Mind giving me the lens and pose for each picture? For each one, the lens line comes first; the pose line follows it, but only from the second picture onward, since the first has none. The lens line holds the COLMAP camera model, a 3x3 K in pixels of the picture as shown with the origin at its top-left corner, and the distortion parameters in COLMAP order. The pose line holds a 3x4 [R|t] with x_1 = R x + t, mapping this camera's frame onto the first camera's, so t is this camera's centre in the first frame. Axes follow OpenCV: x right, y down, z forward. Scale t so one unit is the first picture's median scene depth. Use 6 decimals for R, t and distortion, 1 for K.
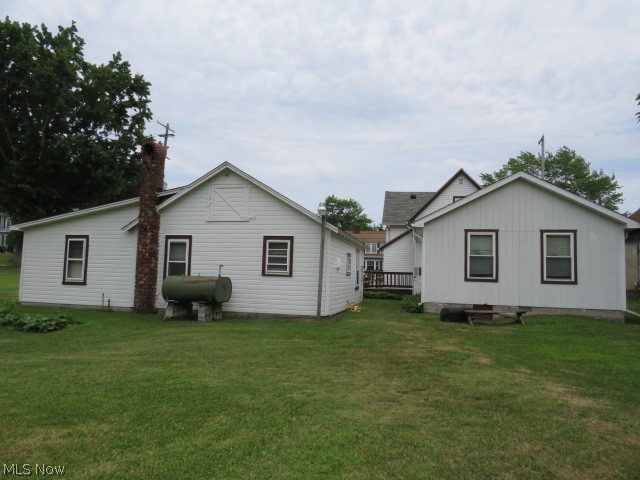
lens RADIAL K [[444.5, 0, 320.0], [0, 444.5, 240.0], [0, 0, 1]] dist [-0.007138, -0.005559]
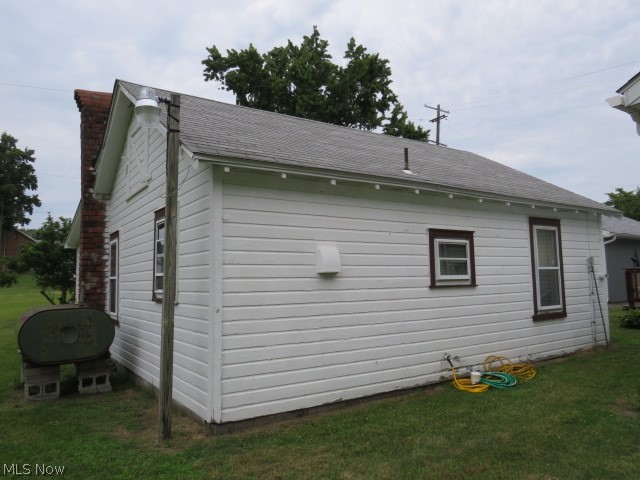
lens RADIAL K [[466.4, 0, 320.0], [0, 466.4, 240.0], [0, 0, 1]] dist [-0.001194, -0.000666]
pose [[0.722964, -0.103175, -0.683138, 0.275135], [0.097215, 0.994141, -0.047264, 0.053496], [0.684012, -0.032241, 0.728758, 0.695297]]
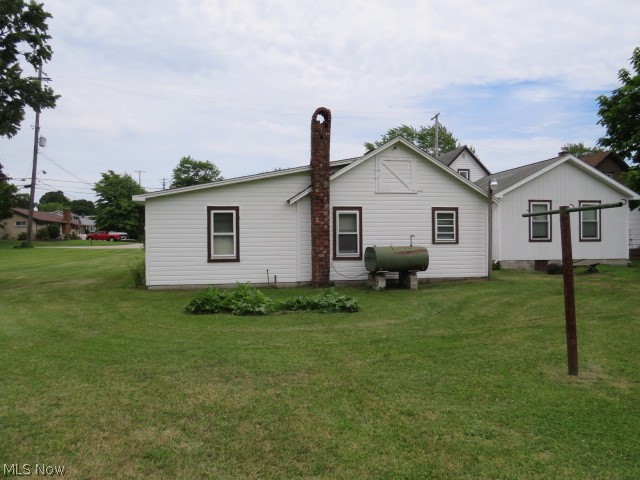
lens RADIAL K [[459.7, 0, 320.0], [0, 459.7, 240.0], [0, 0, 1]] dist [-0.033993, -0.005745]
pose [[0.921180, -0.035061, 0.387553, -0.734806], [0.004097, 0.996751, 0.080435, -0.018361], [-0.389115, -0.072507, 0.918331, 0.067035]]
